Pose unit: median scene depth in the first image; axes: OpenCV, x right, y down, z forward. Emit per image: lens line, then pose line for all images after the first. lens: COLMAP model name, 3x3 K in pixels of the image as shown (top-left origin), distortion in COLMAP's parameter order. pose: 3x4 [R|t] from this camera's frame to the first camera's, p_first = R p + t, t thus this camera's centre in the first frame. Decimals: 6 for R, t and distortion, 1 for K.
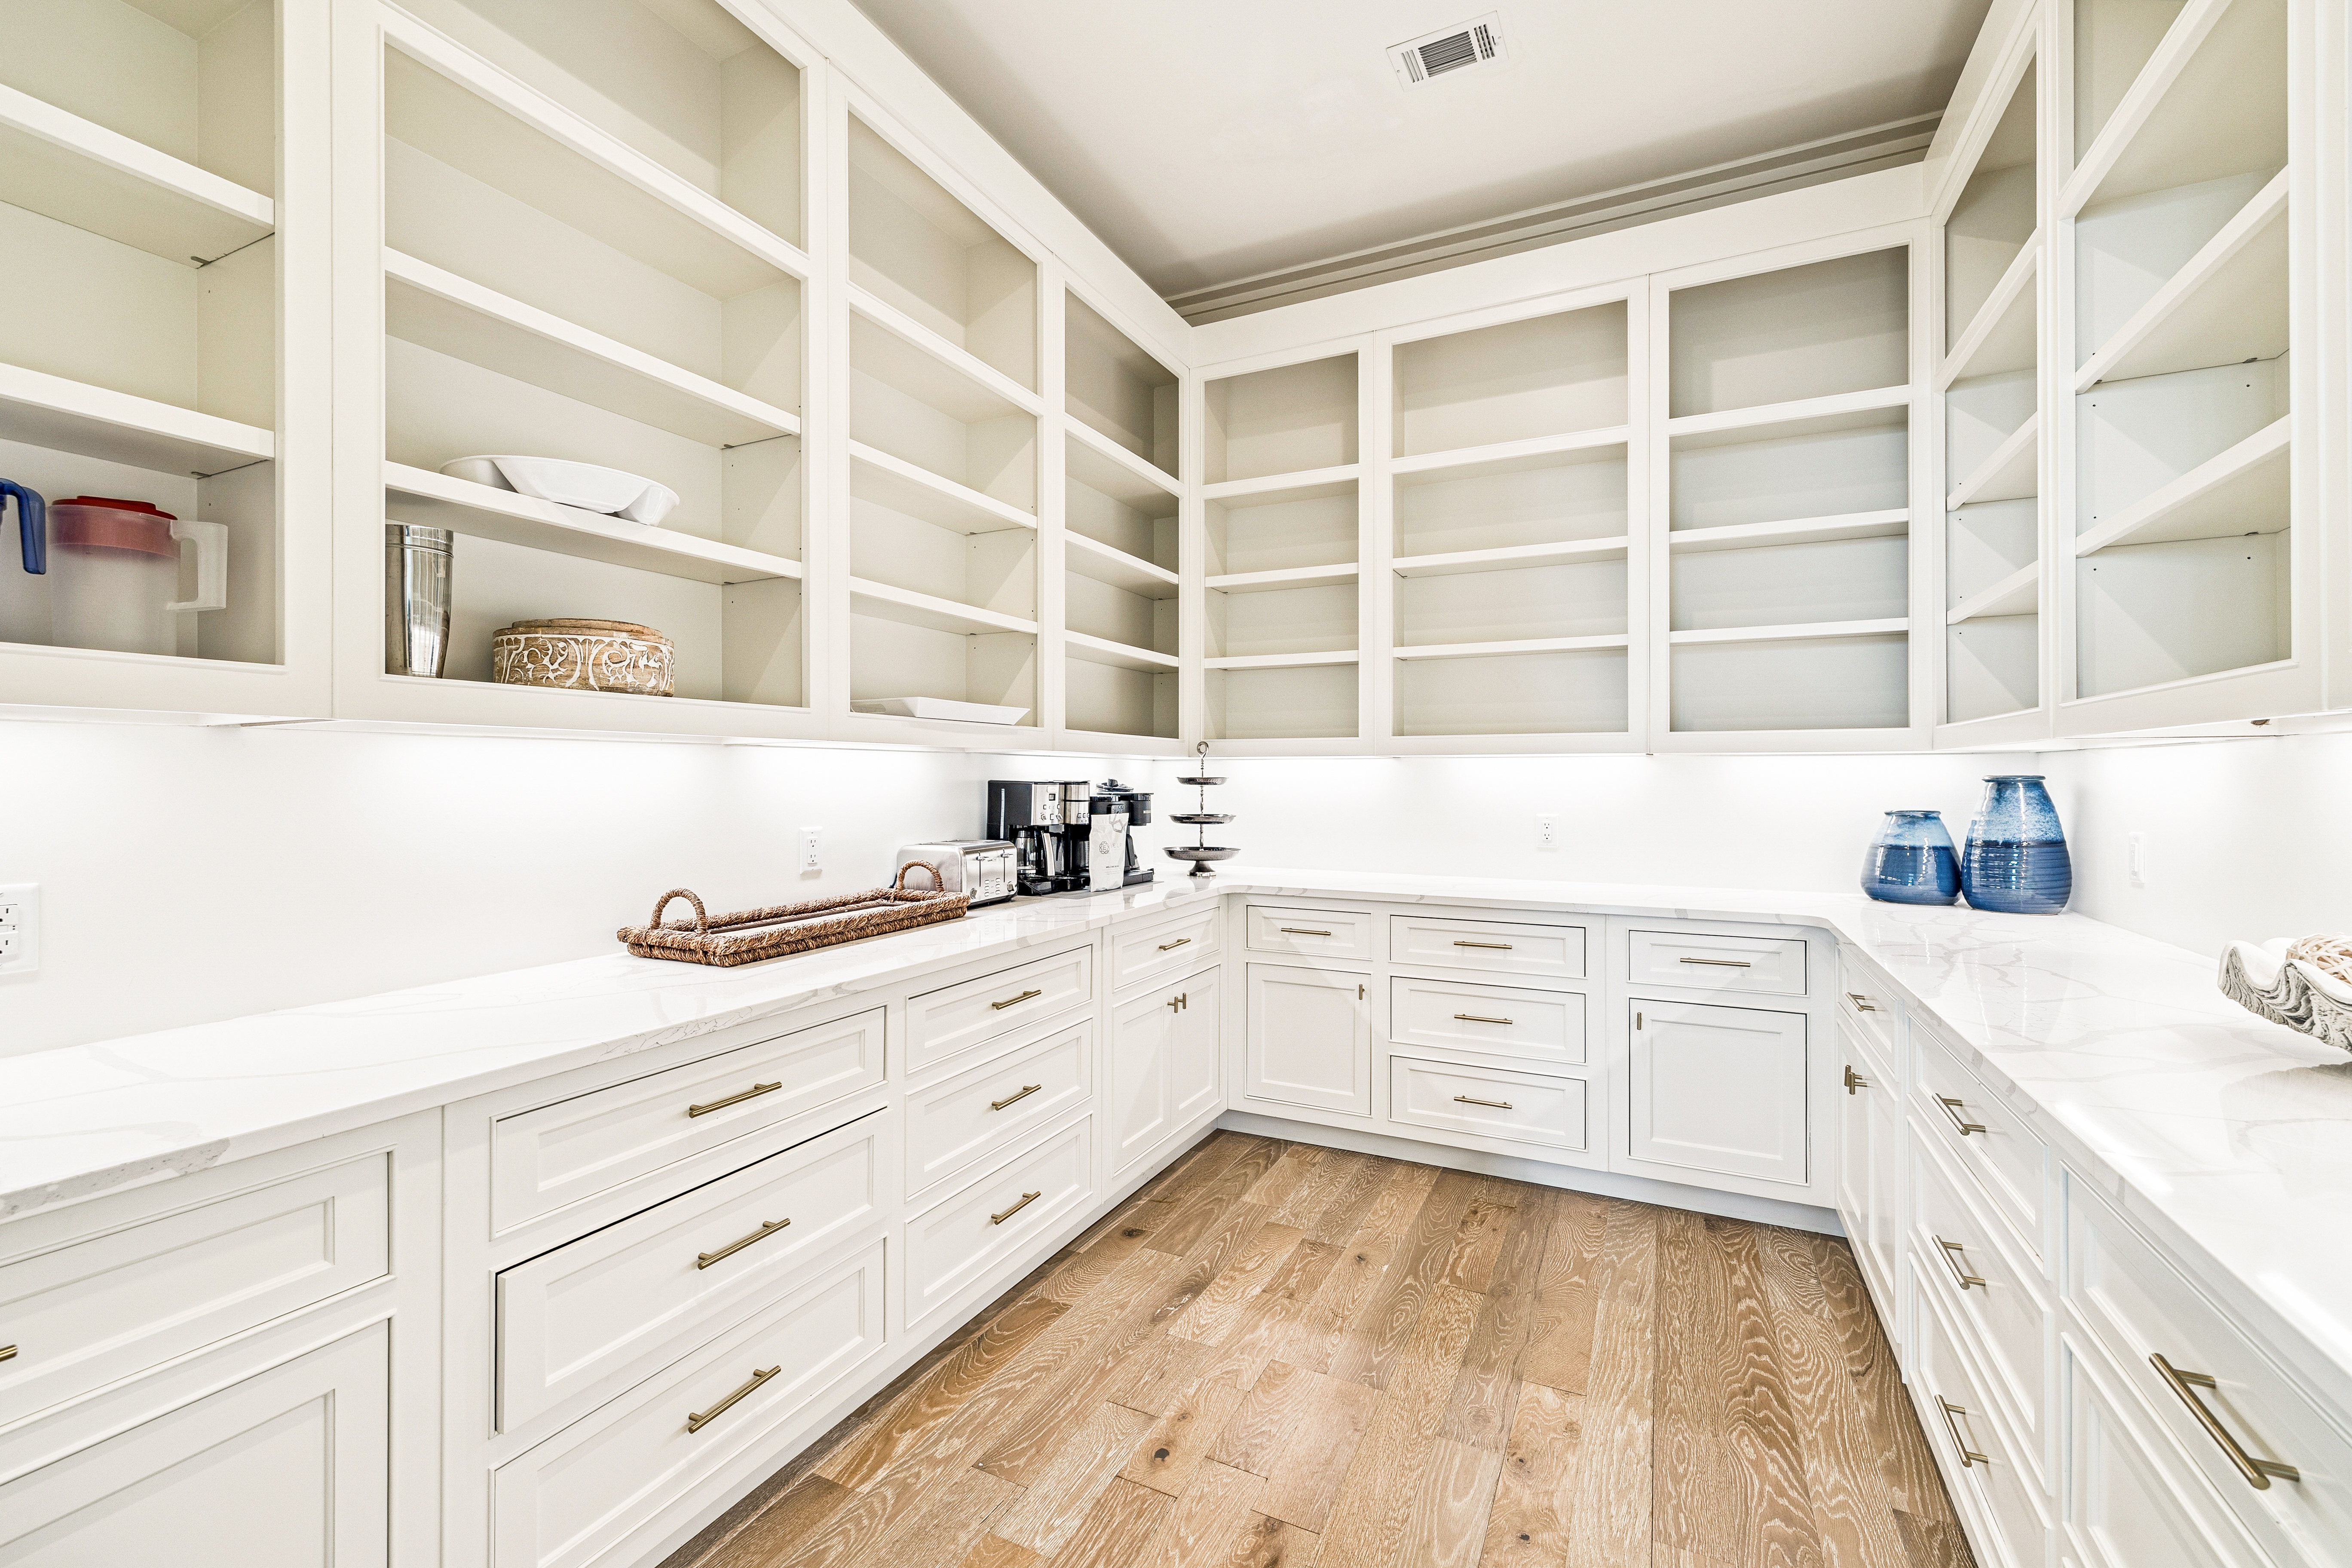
lens RADIAL K [[1004.5, 0, 1180.2], [0, 1004.5, 767.0], [0, 0, 1]] dist [-0.000604, -0.000148]
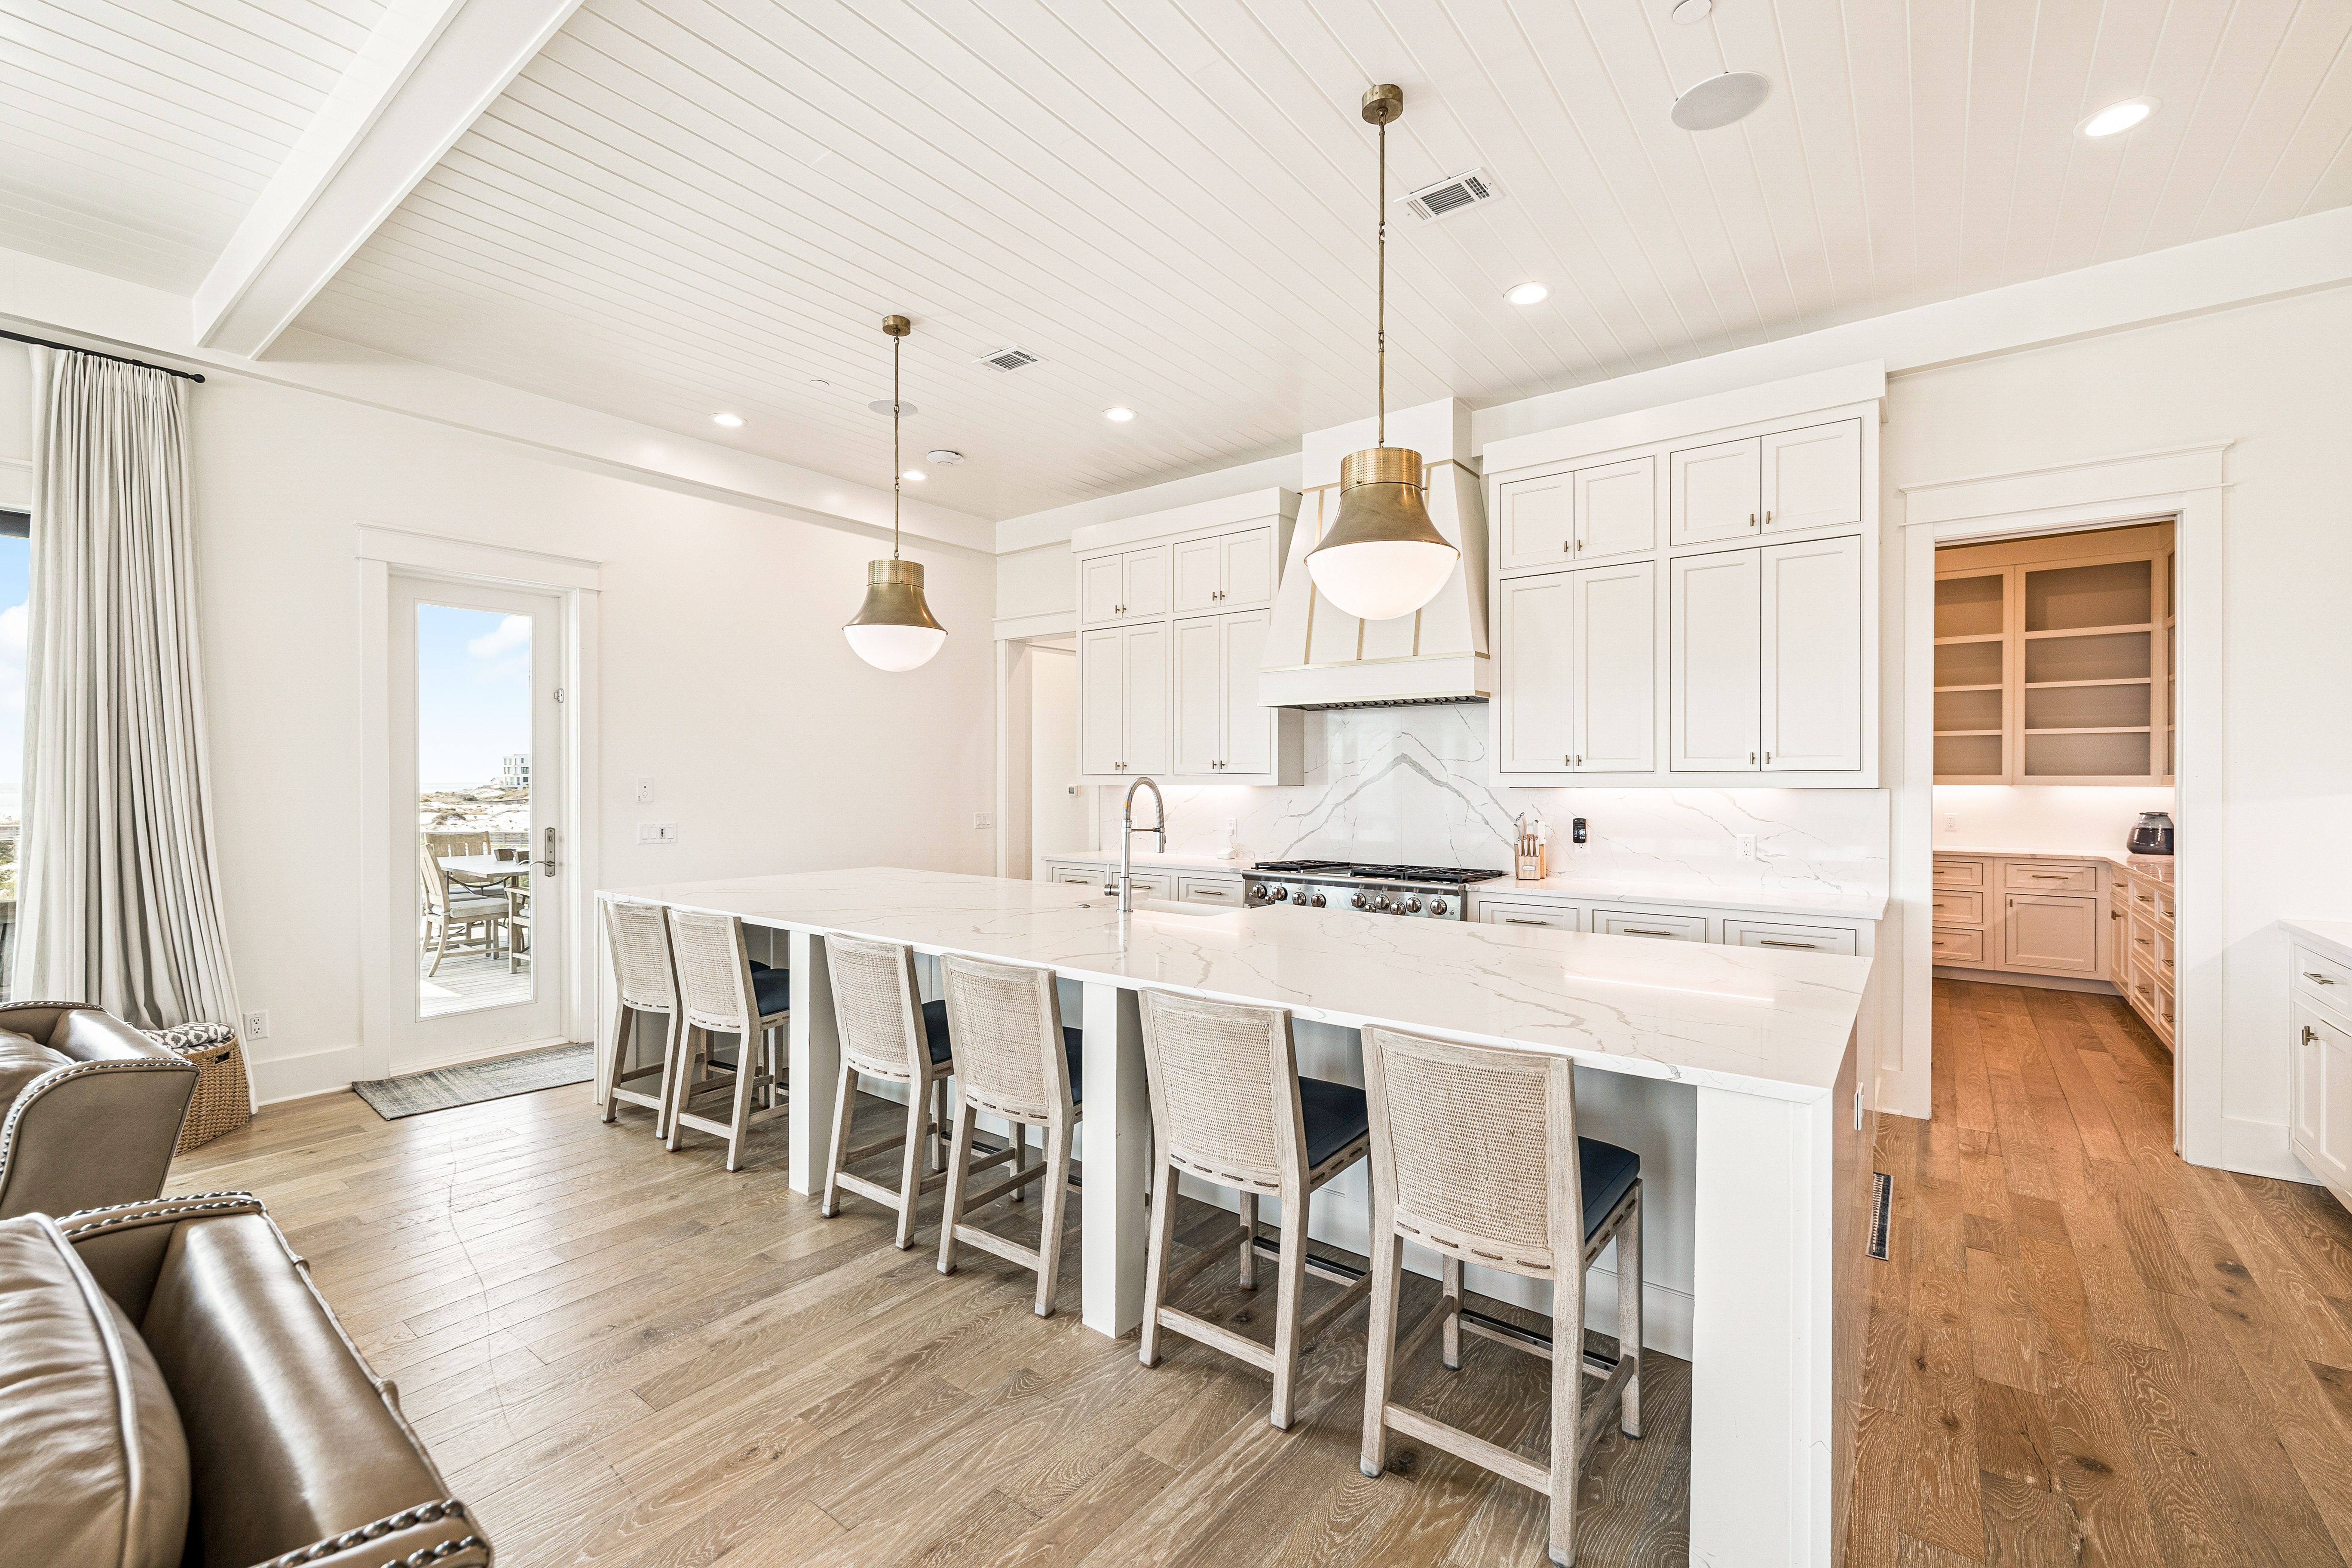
lens RADIAL K [[989.3, 0, 1174.2], [0, 989.3, 780.3], [0, 0, 1]] dist [0.003363, -0.000285]
pose [[0.975043, 0.002971, -0.221995, -0.881001], [-0.003128, 0.999995, -0.000355, -0.020560], [0.221993, 0.001040, 0.975048, -1.588213]]
